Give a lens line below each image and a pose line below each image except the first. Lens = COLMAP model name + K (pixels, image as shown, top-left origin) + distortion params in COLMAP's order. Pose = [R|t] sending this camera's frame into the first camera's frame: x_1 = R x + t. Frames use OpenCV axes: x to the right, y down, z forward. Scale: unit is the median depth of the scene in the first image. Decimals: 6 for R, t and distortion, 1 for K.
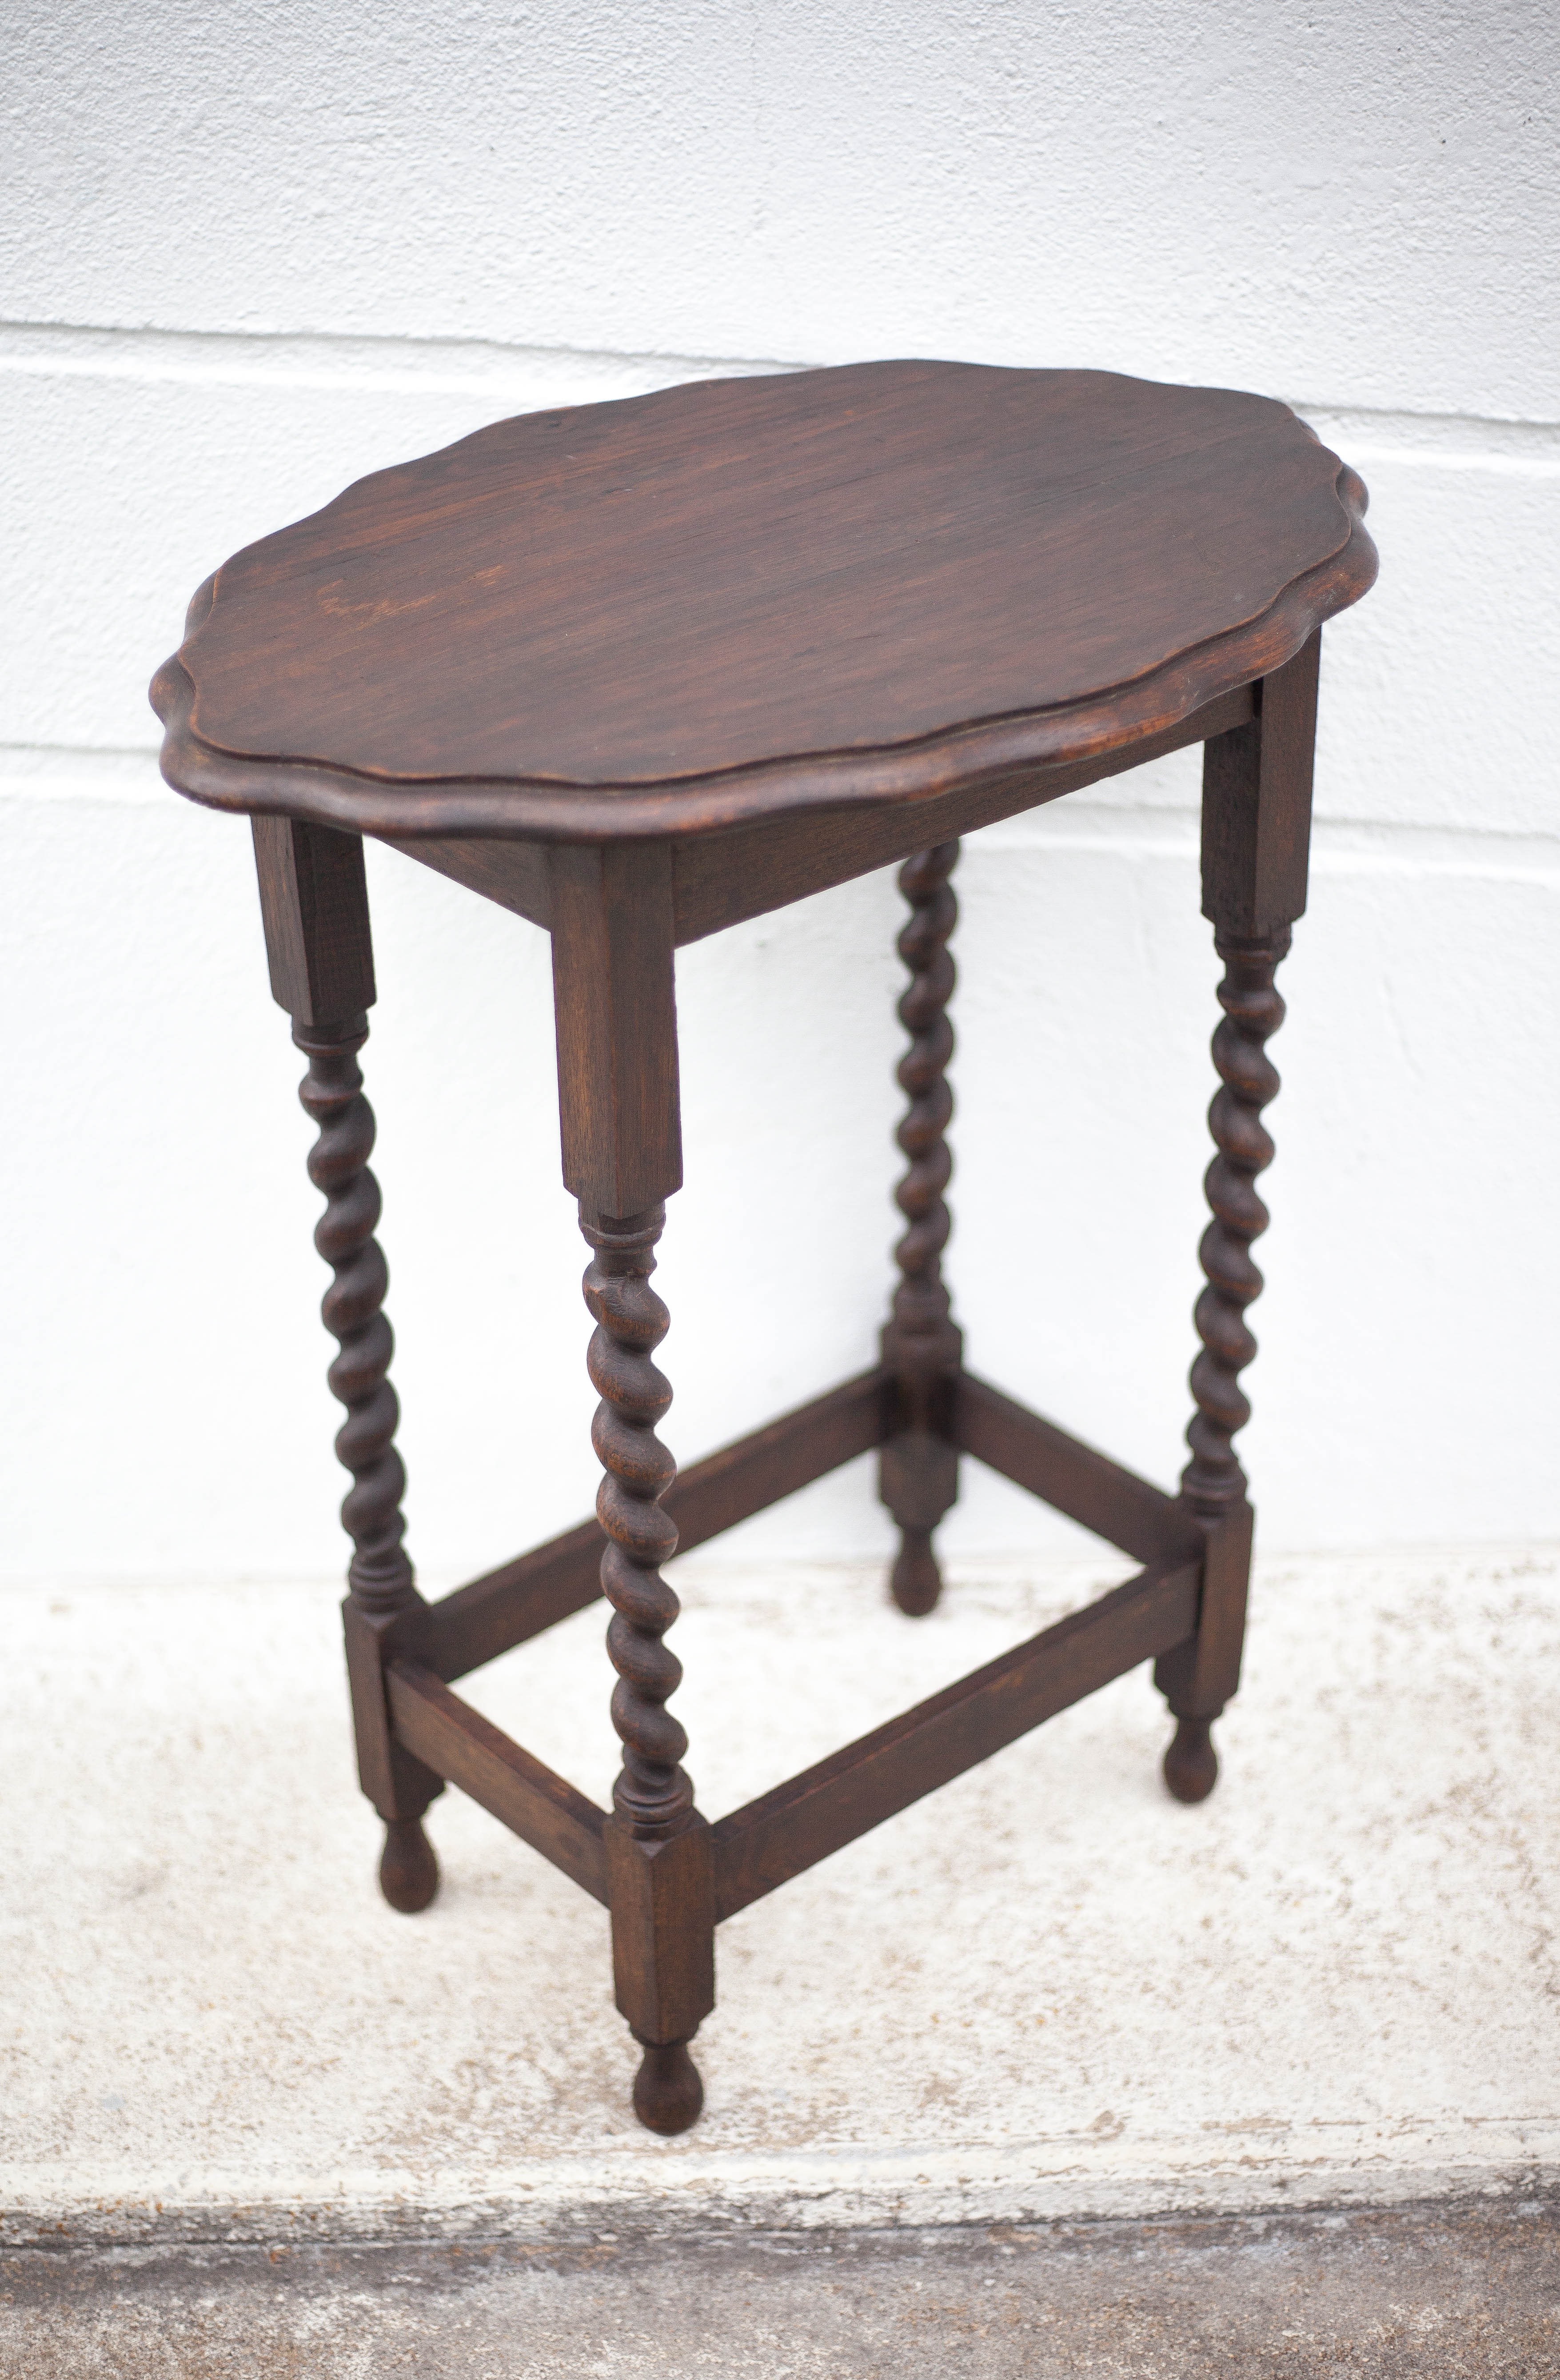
lens RADIAL K [[3683.8, 0, 738.5], [0, 3683.8, 1236.7], [0, 0, 1]] dist [-0.078694, -0.060604]
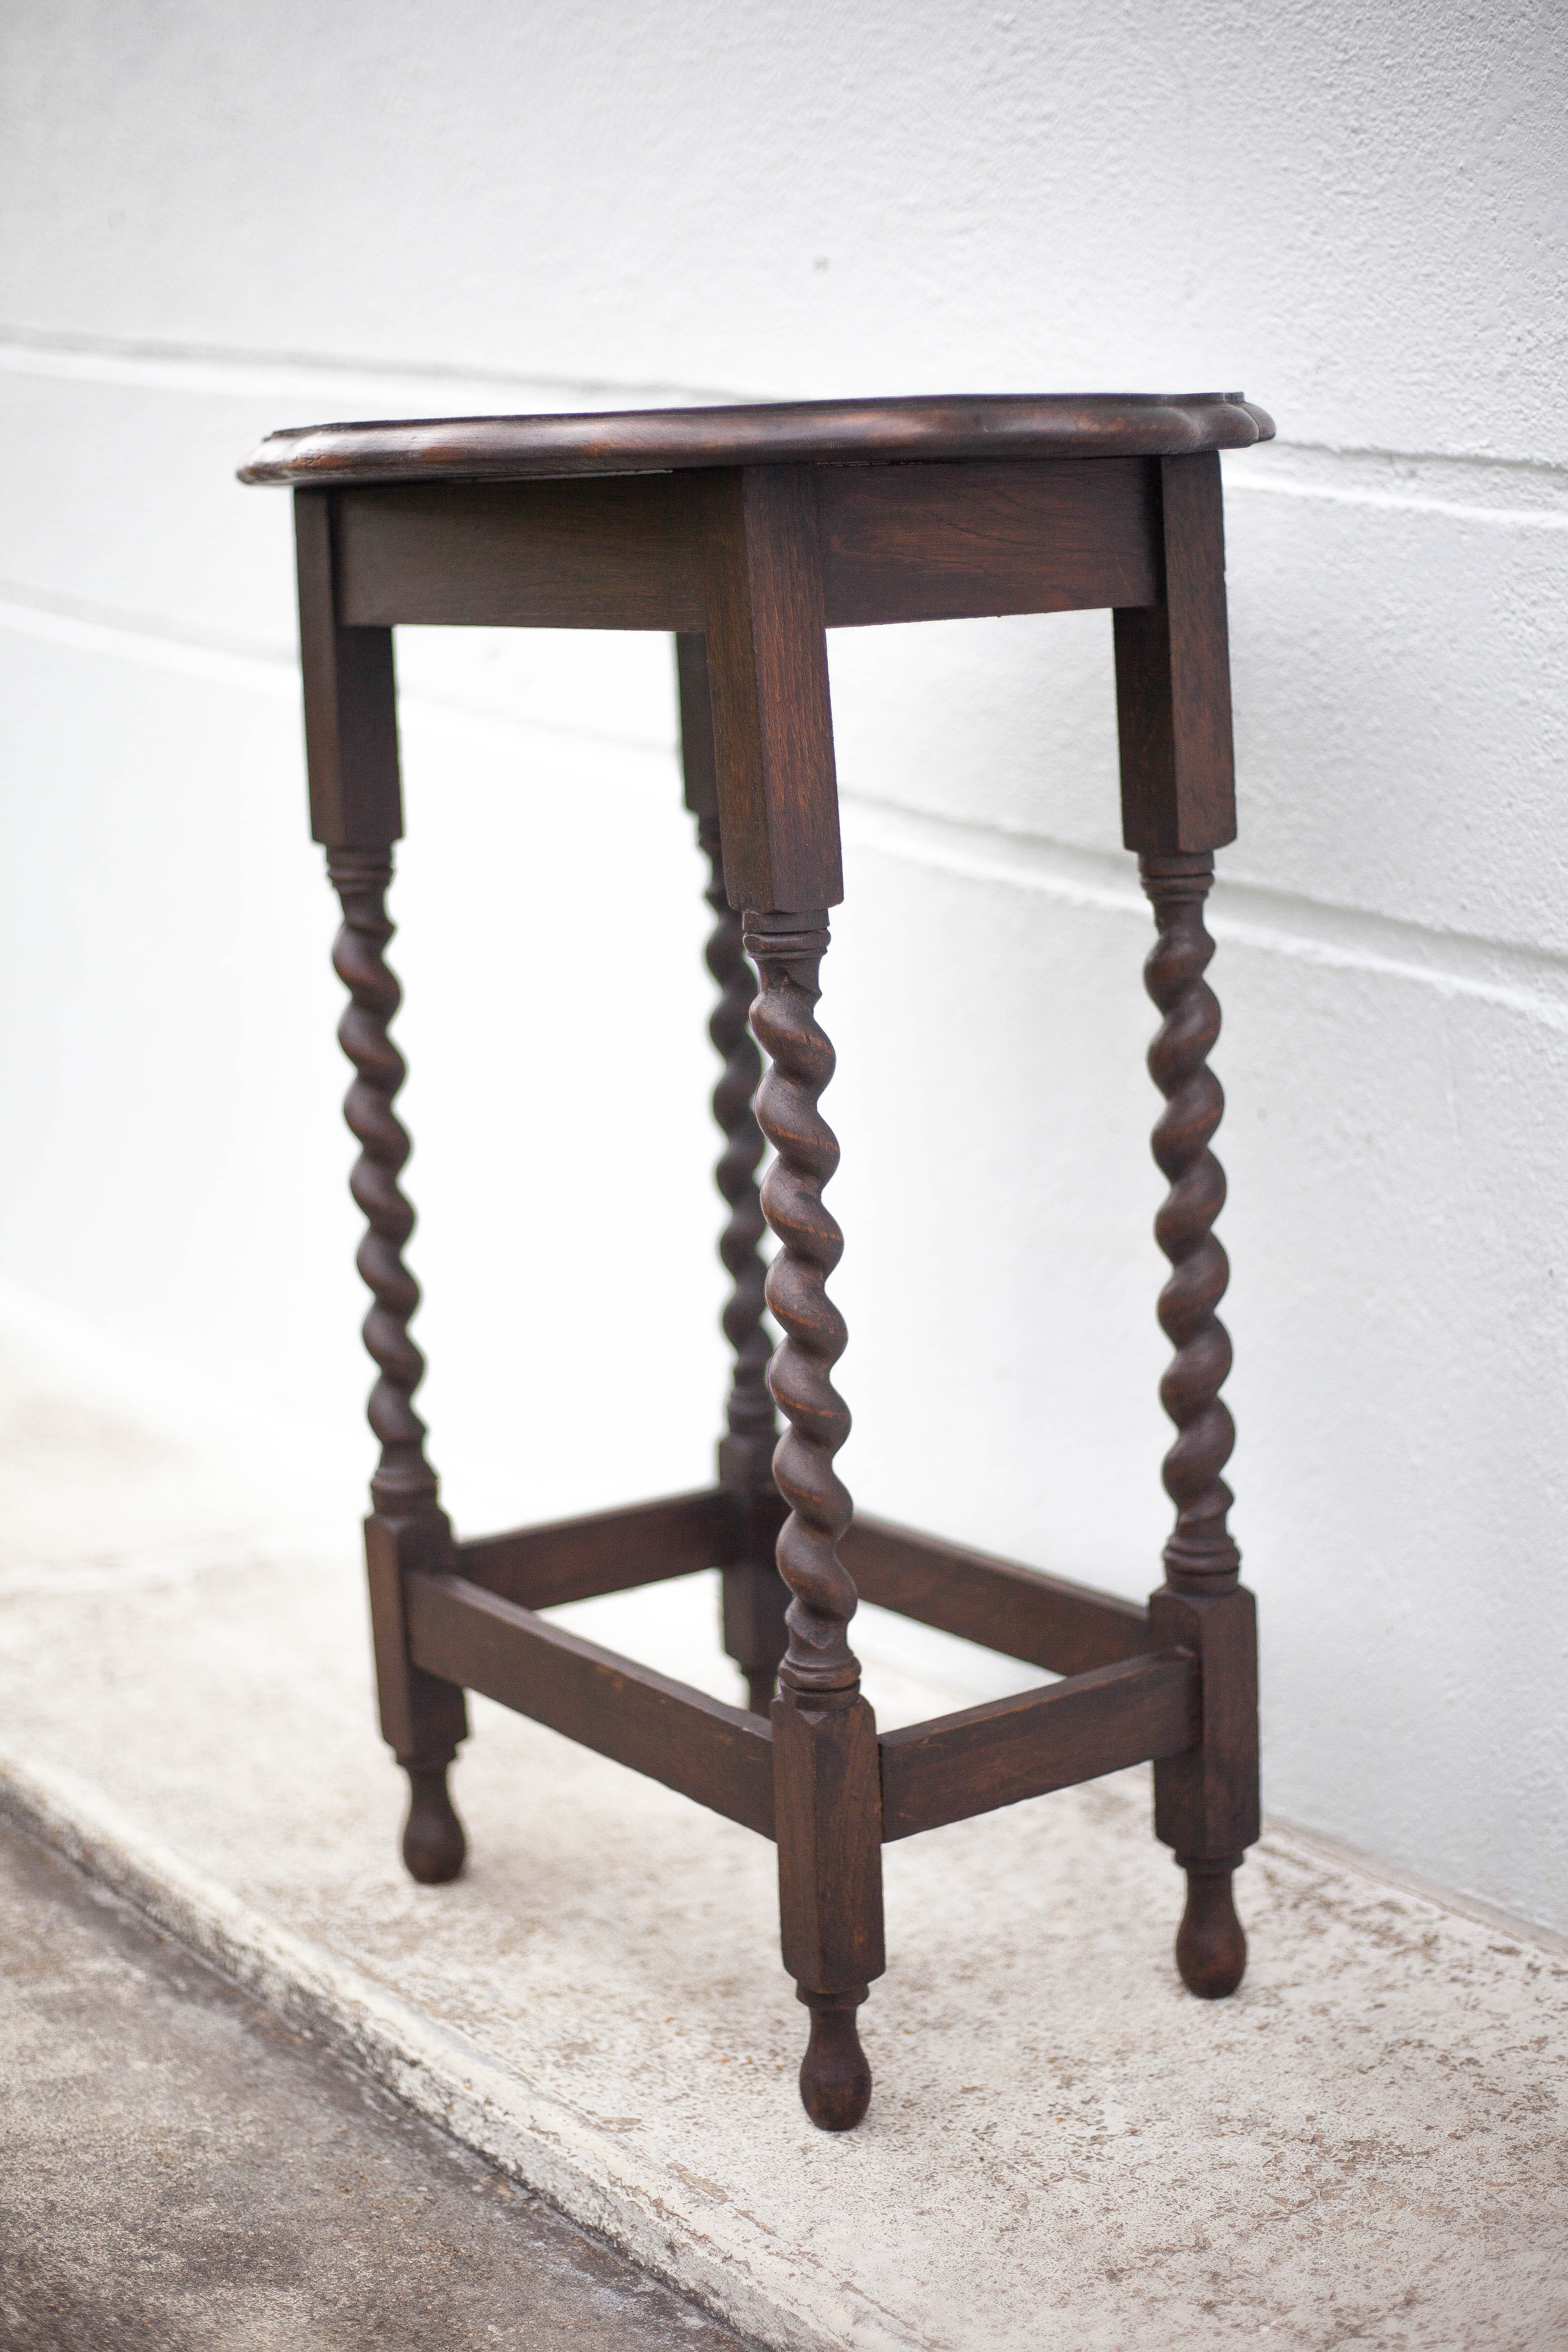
lens RADIAL K [[3498.0, 0, 774.7], [0, 3498.0, 1136.6], [0, 0, 1]] dist [-0.090750, 0.030495]
pose [[0.558678, 0.150213, -0.815669, 0.788462], [-0.420840, 0.898795, -0.122726, 0.113784], [0.714684, 0.411830, 0.565352, 0.447572]]
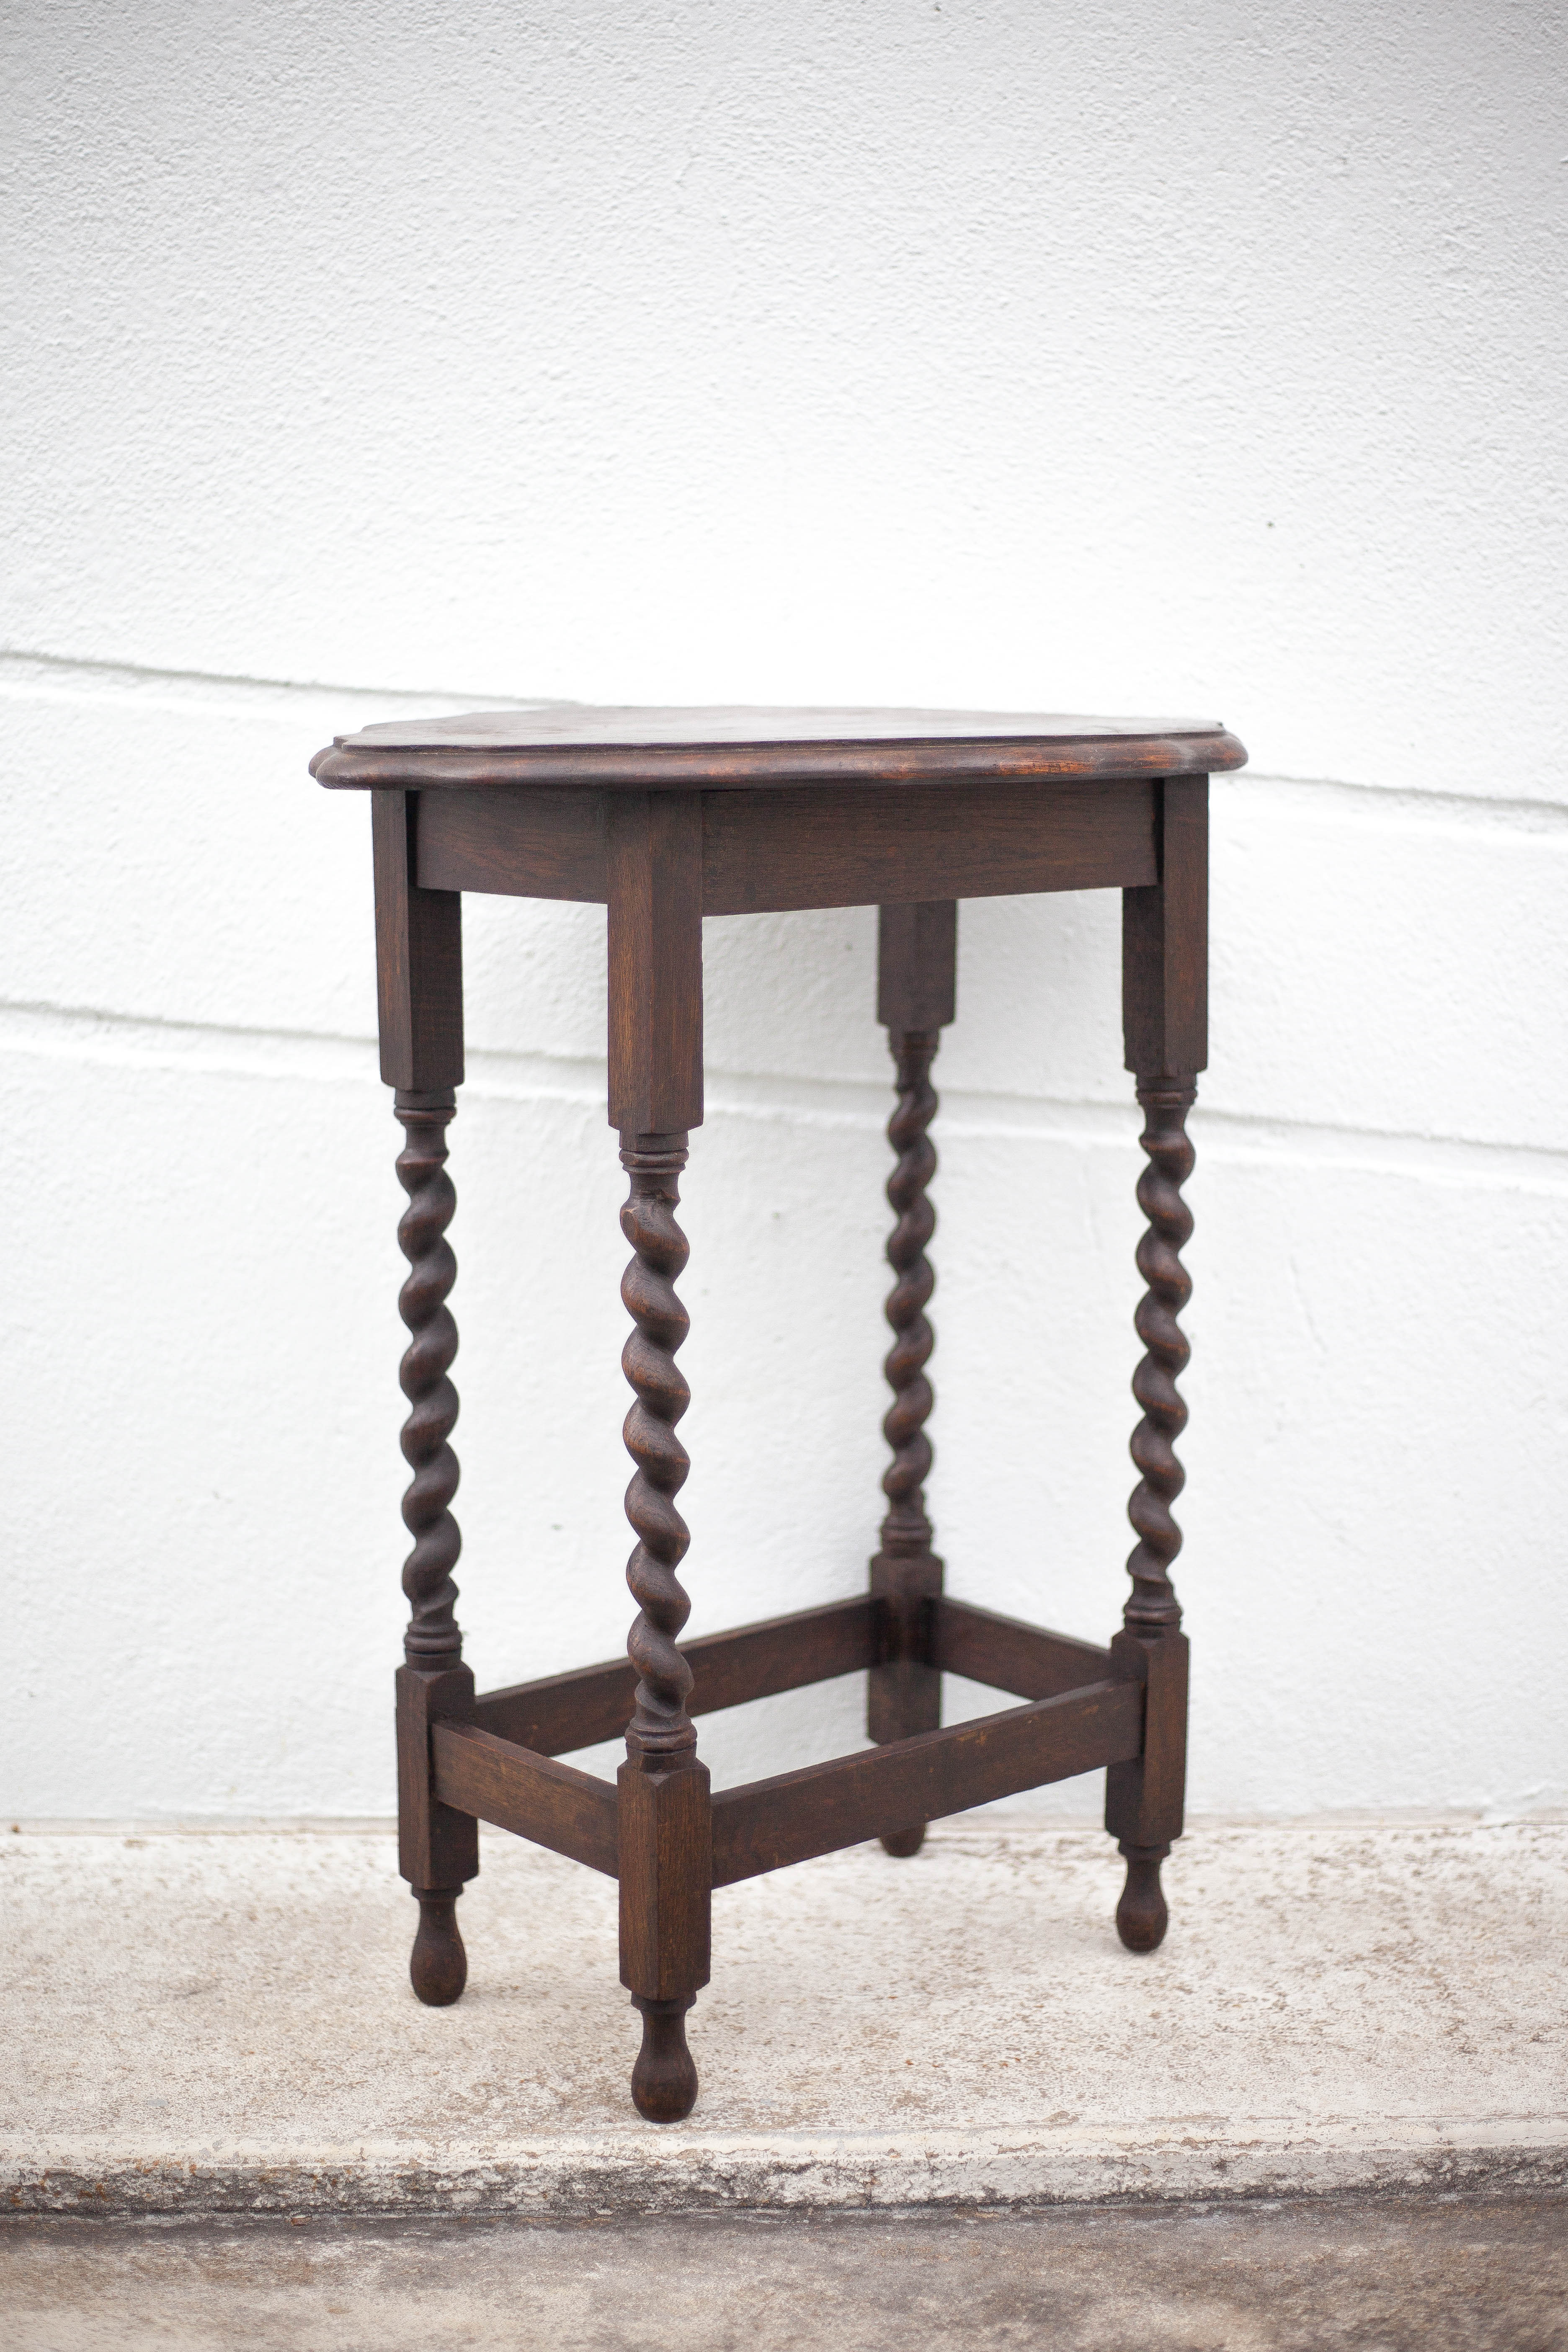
lens RADIAL K [[3556.9, 0, 893.5], [0, 3556.9, 1072.1], [0, 0, 1]] dist [-0.069075, 0.042497]
pose [[0.999460, 0.022911, 0.023536, 0.017762], [-0.011146, 0.910605, -0.413127, 0.399151], [-0.030897, 0.412642, 0.910369, -0.097641]]
